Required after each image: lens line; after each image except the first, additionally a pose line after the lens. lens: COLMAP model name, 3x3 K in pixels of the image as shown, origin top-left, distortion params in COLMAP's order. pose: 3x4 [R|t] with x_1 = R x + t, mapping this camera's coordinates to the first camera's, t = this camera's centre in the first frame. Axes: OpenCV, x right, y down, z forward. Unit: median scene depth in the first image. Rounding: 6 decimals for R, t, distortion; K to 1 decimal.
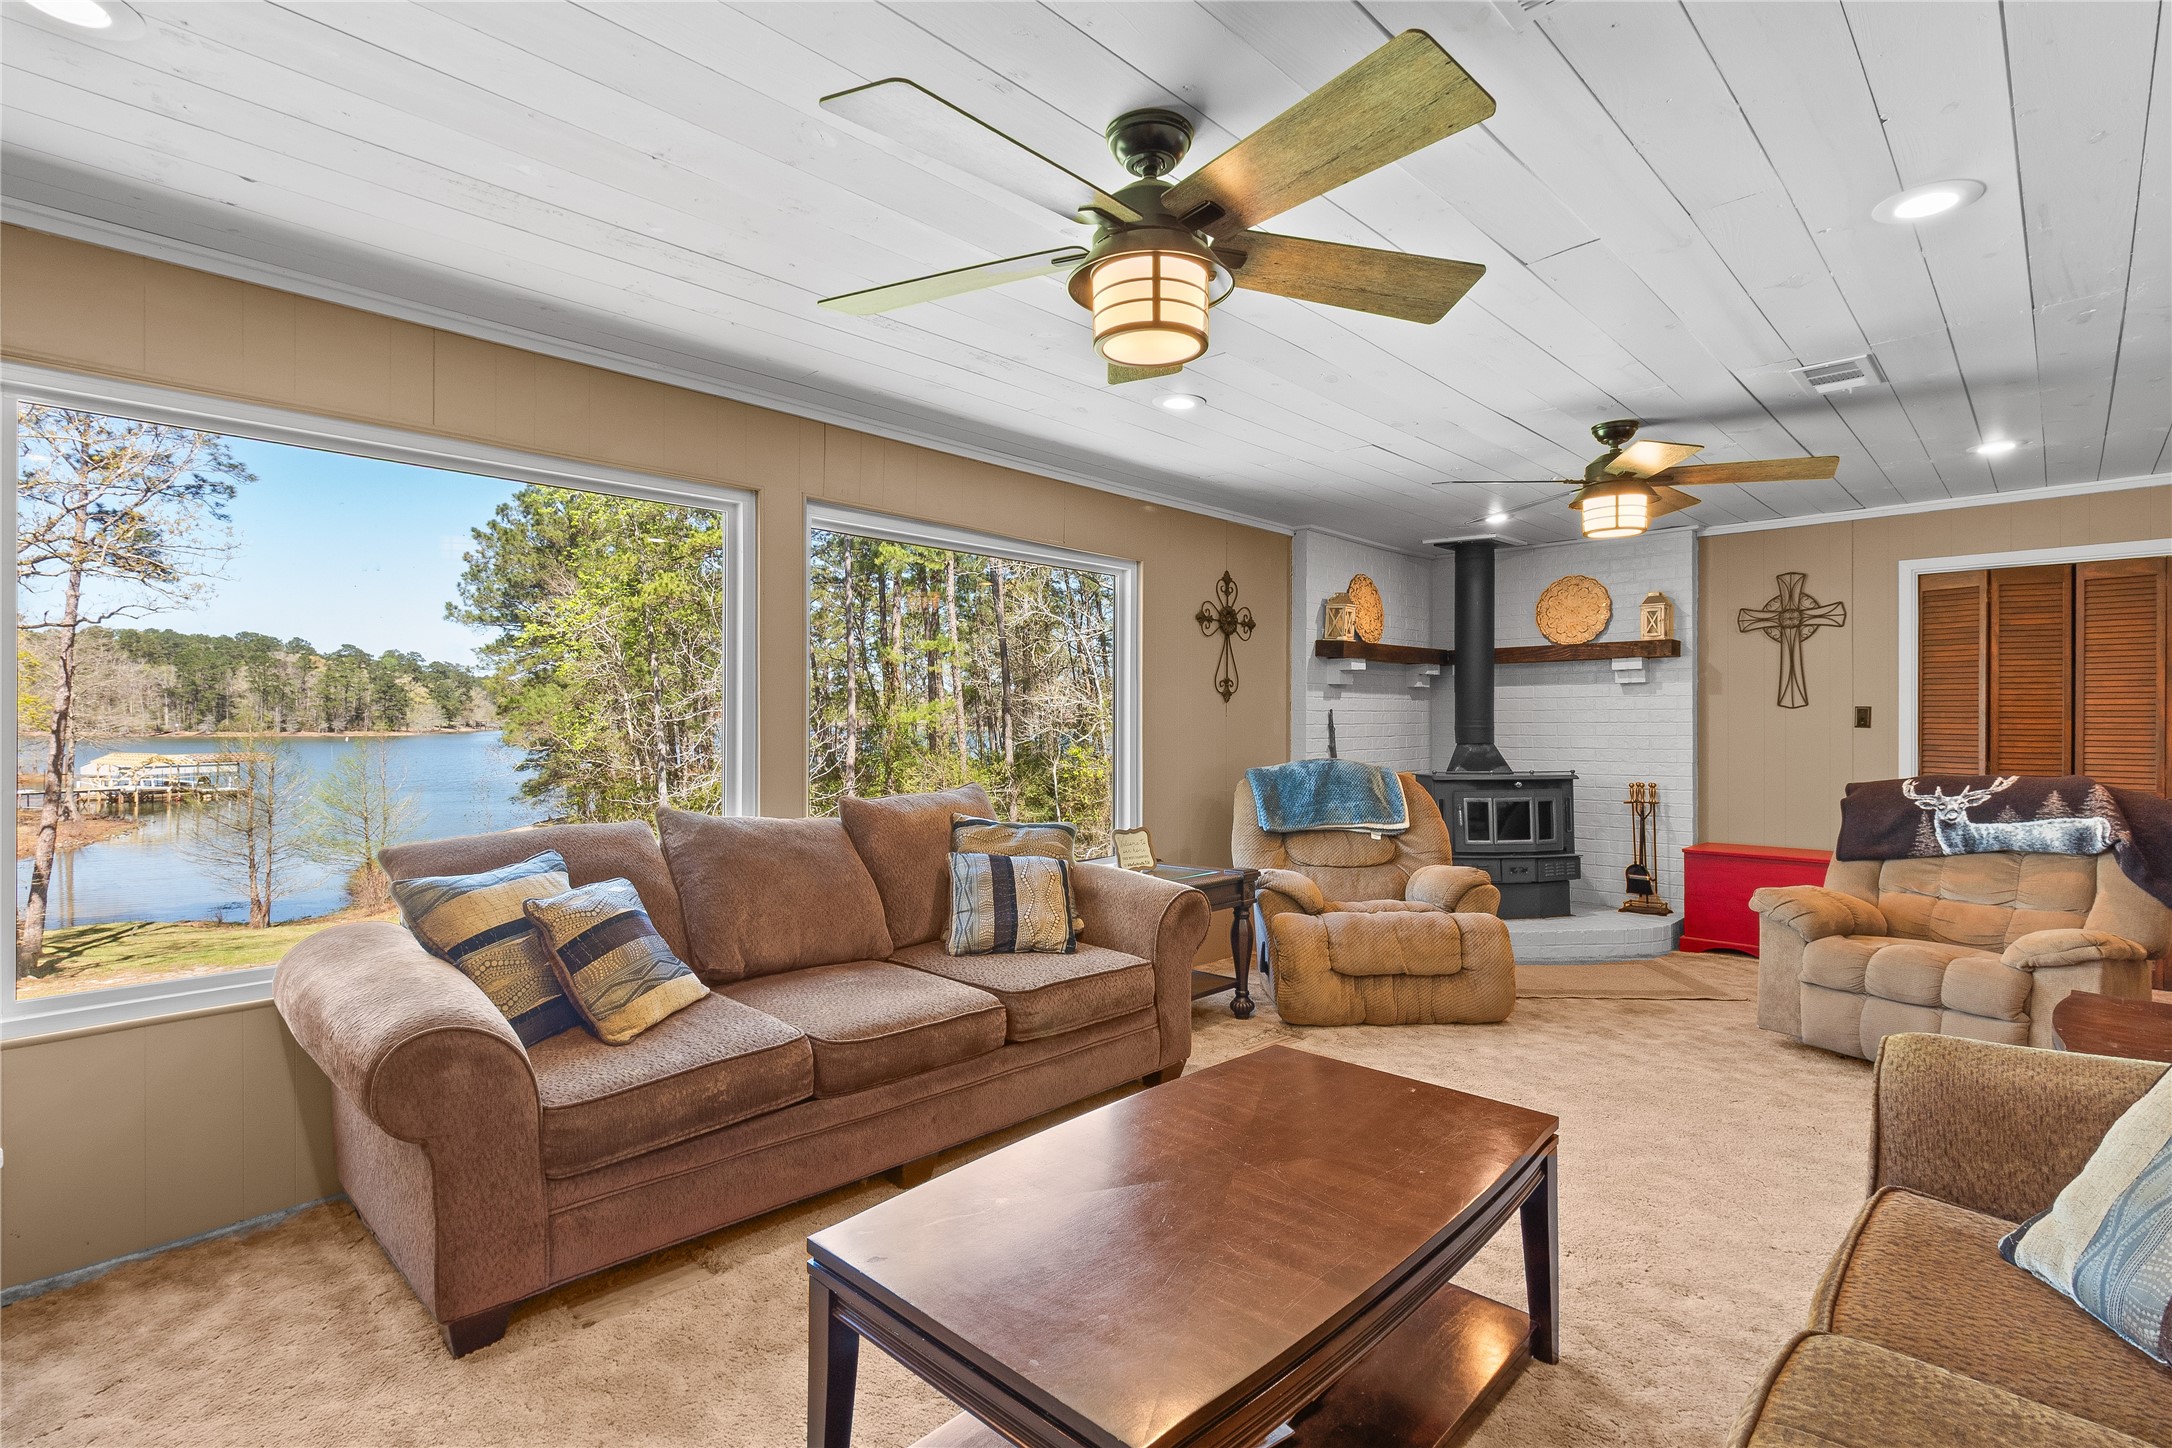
lens RADIAL K [[1034.2, 0, 1086.0], [0, 1034.2, 724.0], [0, 0, 1]] dist [0.001020, 0.000138]
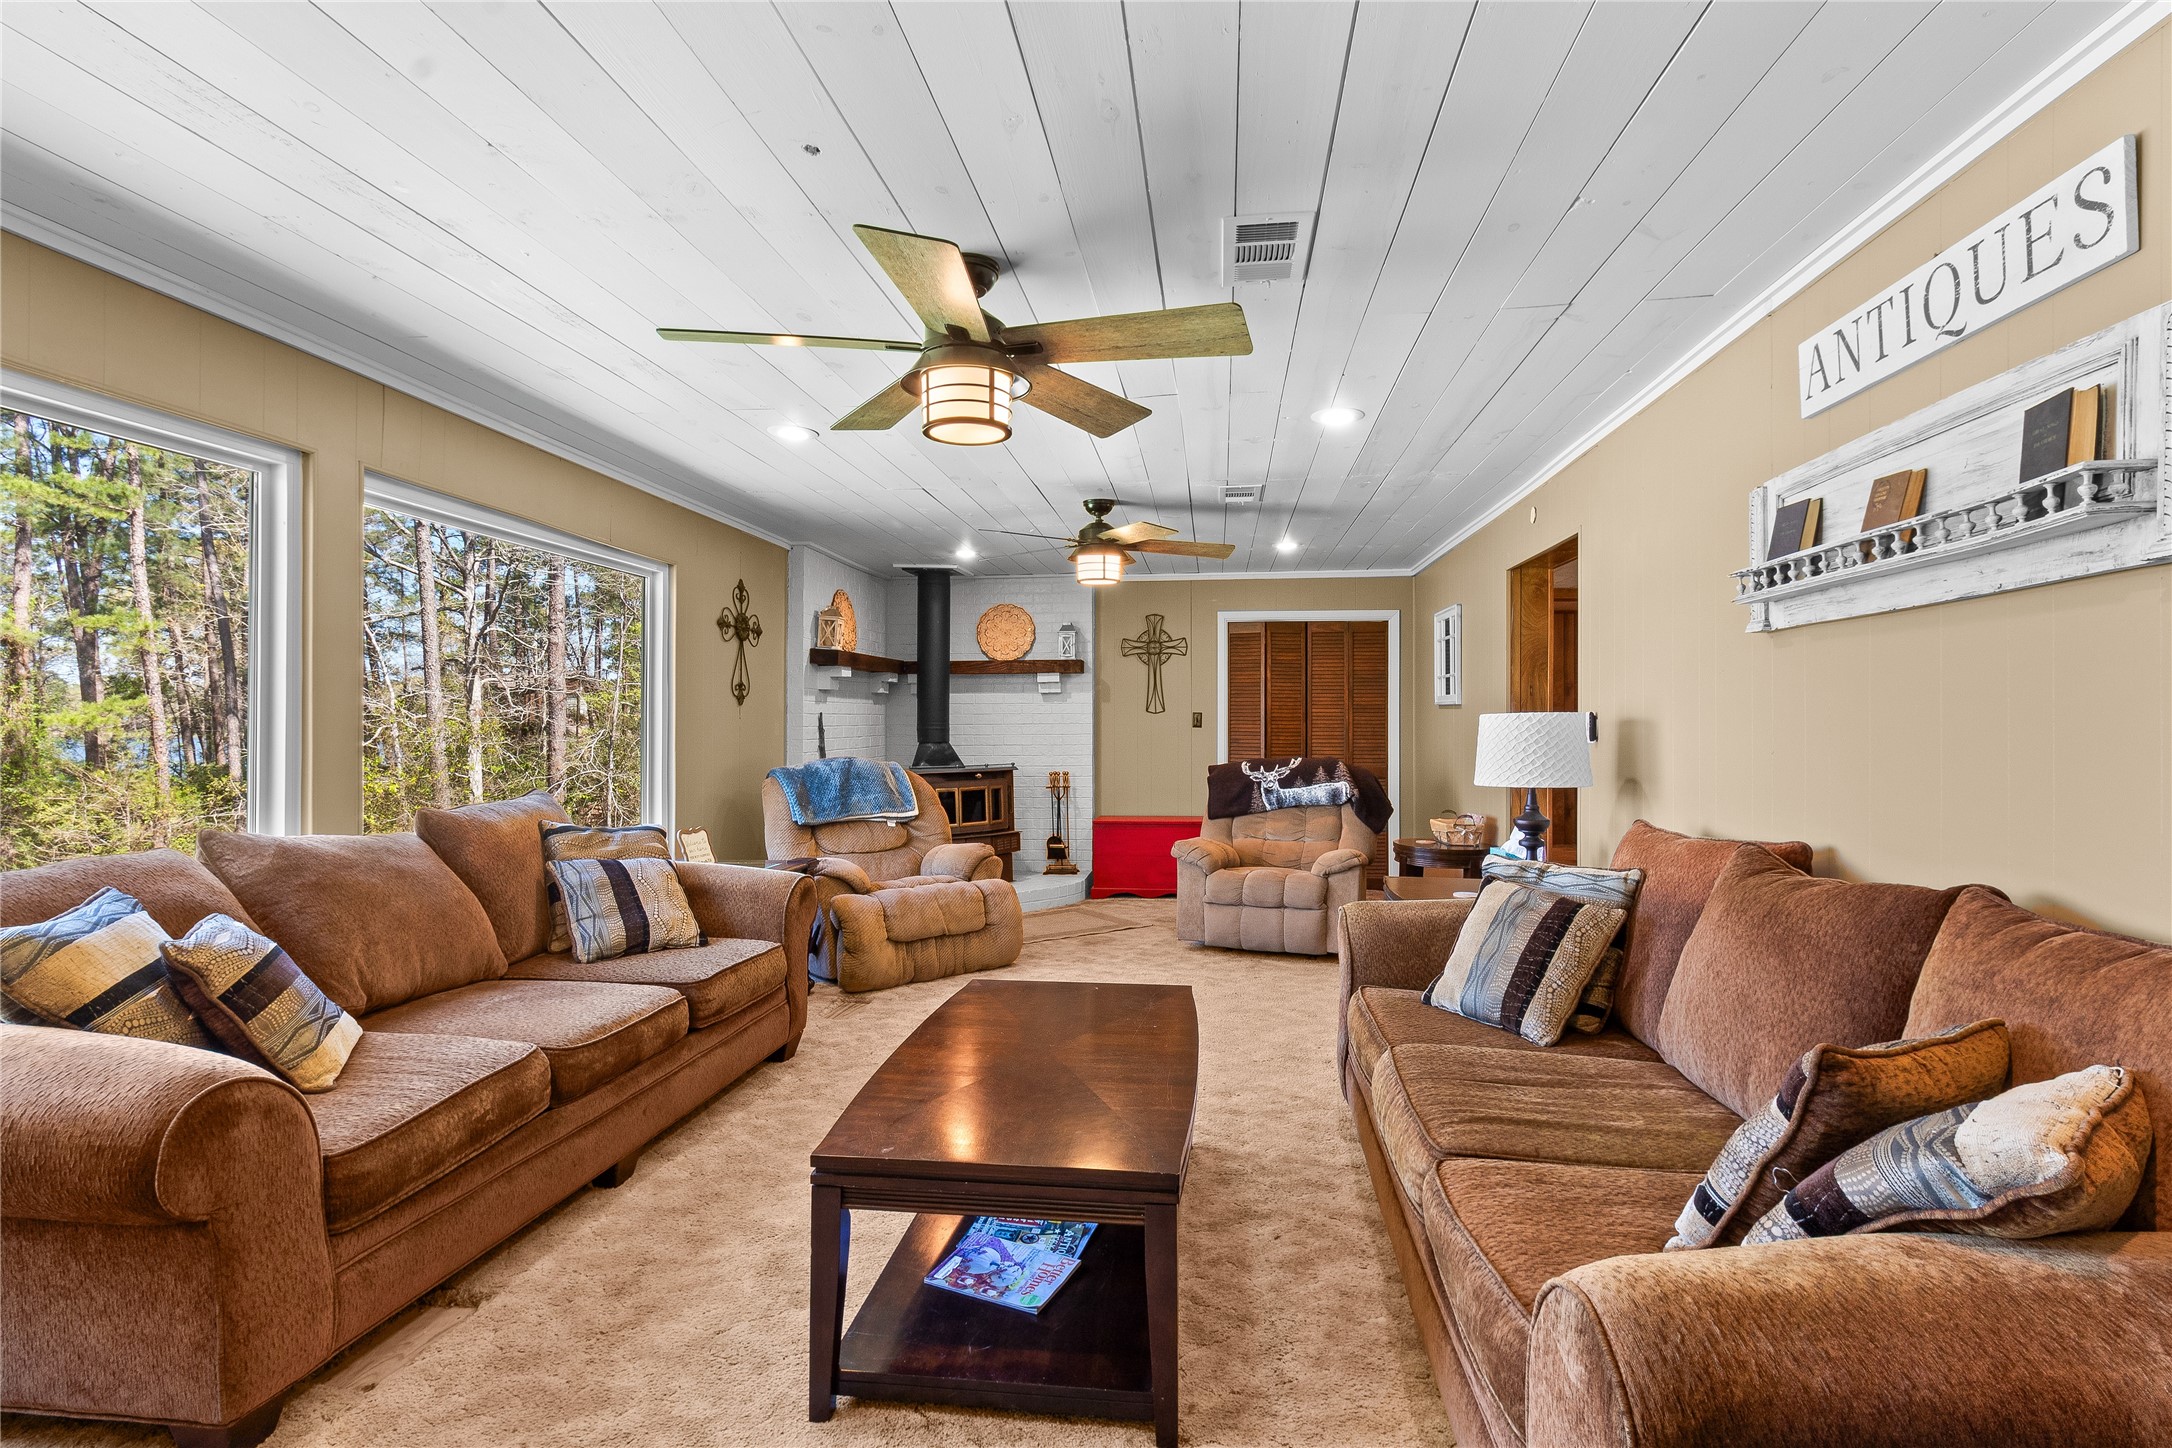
lens RADIAL K [[1034.2, 0, 1086.0], [0, 1034.2, 724.0], [0, 0, 1]] dist [0.001020, 0.000138]
pose [[0.802441, -0.001726, 0.596729, -0.292558], [0.003231, 0.999994, -0.001453, 0.000533], [-0.596723, 0.003093, 0.802442, -0.060534]]
